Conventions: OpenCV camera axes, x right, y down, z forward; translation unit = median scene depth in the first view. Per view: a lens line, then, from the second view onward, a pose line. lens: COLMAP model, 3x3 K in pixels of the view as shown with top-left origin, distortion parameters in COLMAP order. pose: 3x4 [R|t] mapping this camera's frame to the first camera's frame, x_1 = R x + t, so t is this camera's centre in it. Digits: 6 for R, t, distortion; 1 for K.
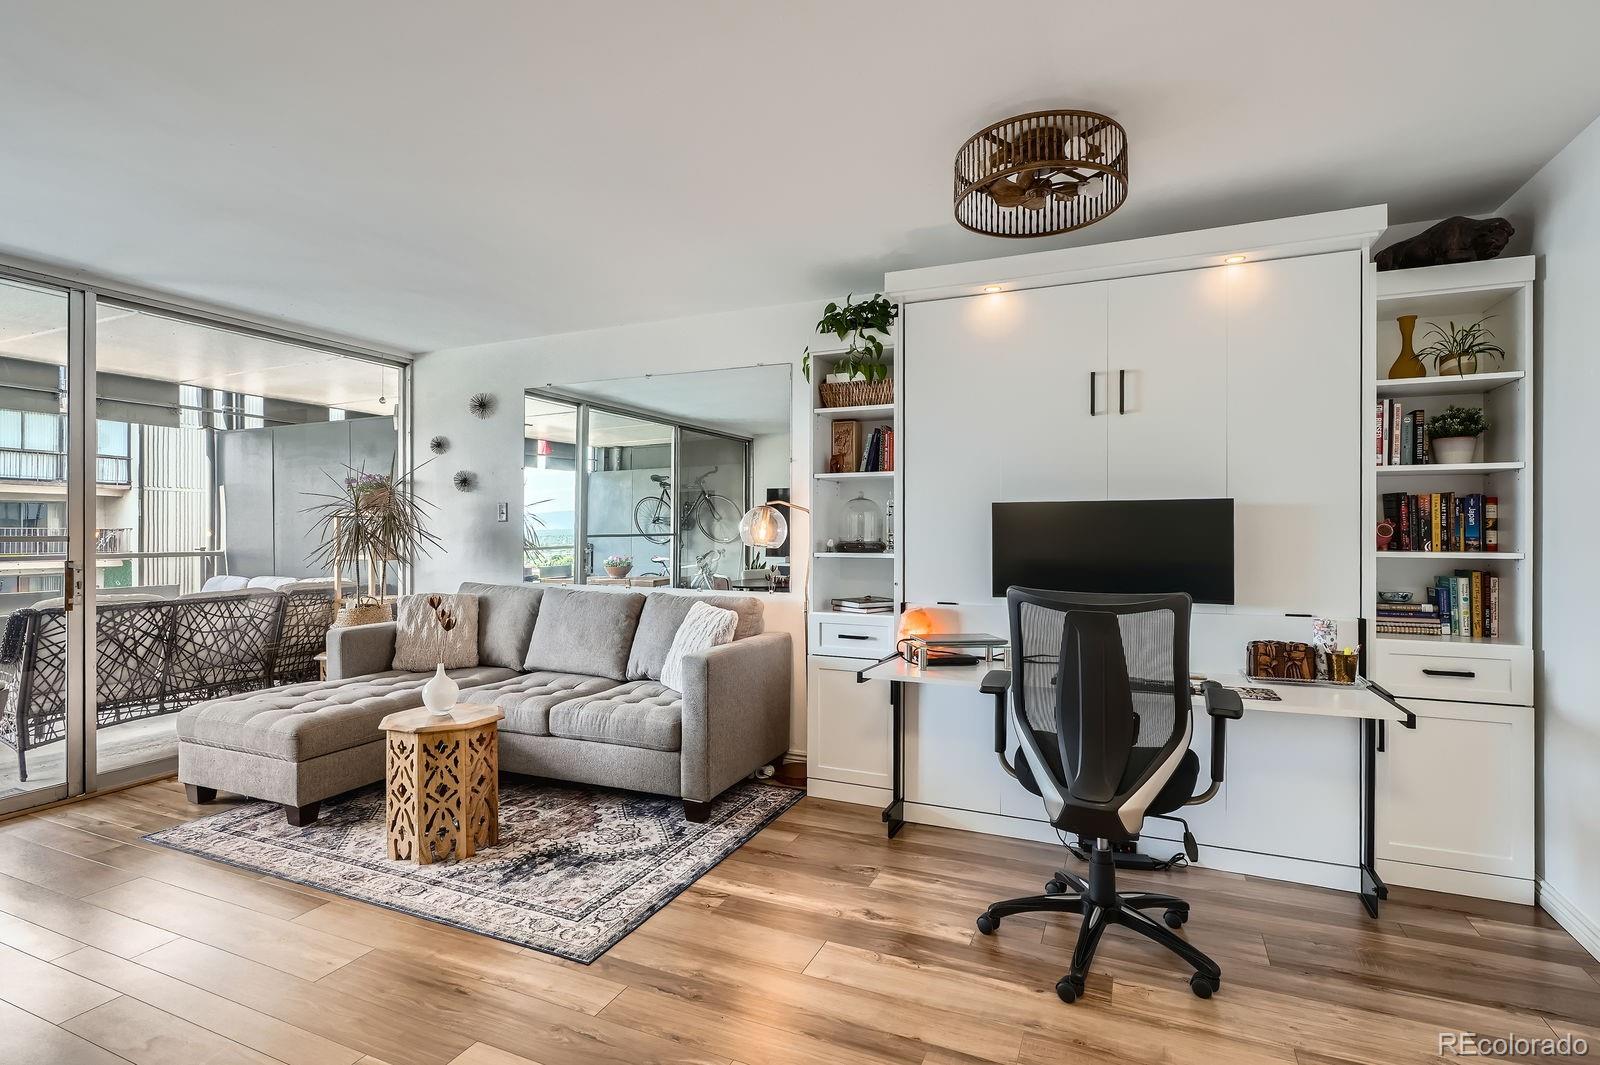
lens RADIAL K [[777.8, 0, 806.2], [0, 777.8, 526.1], [0, 0, 1]] dist [0.000156, -0.000177]
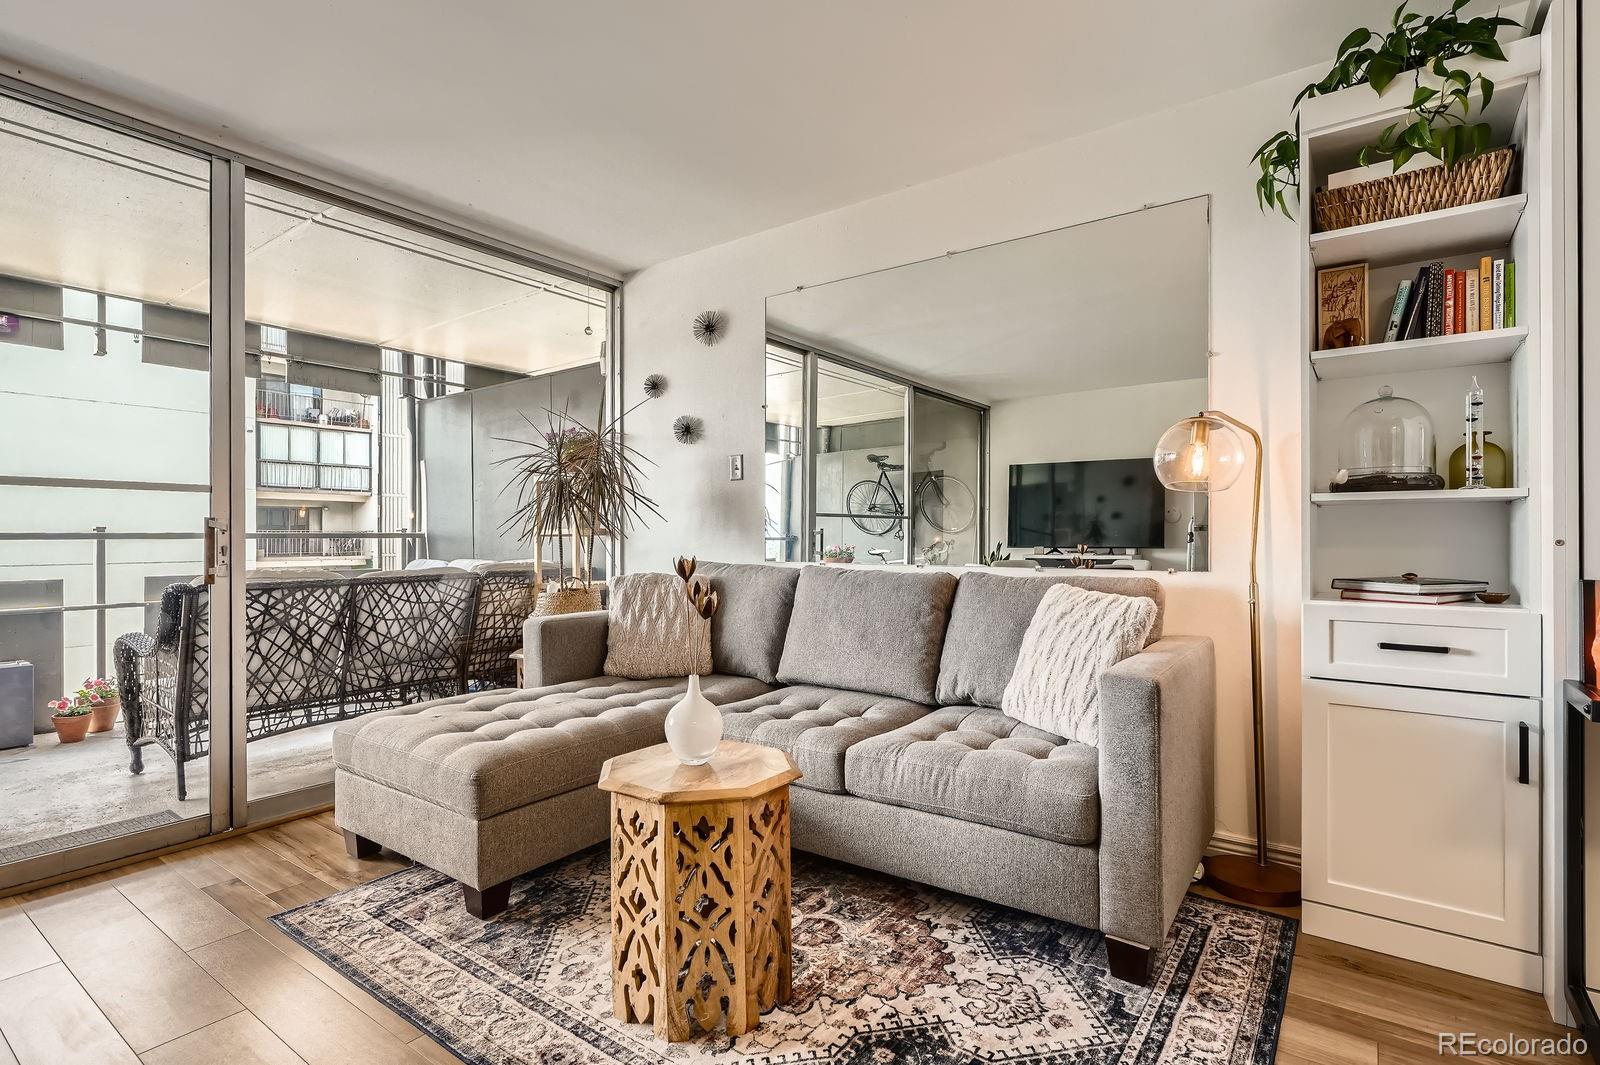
lens RADIAL K [[777.8, 0, 806.2], [0, 777.8, 526.1], [0, 0, 1]] dist [0.000156, -0.000177]
pose [[0.977226, -0.006335, -0.212108, -0.208632], [0.004901, 0.999961, -0.007286, 0.055389], [0.212146, 0.006081, 0.977219, 0.354727]]
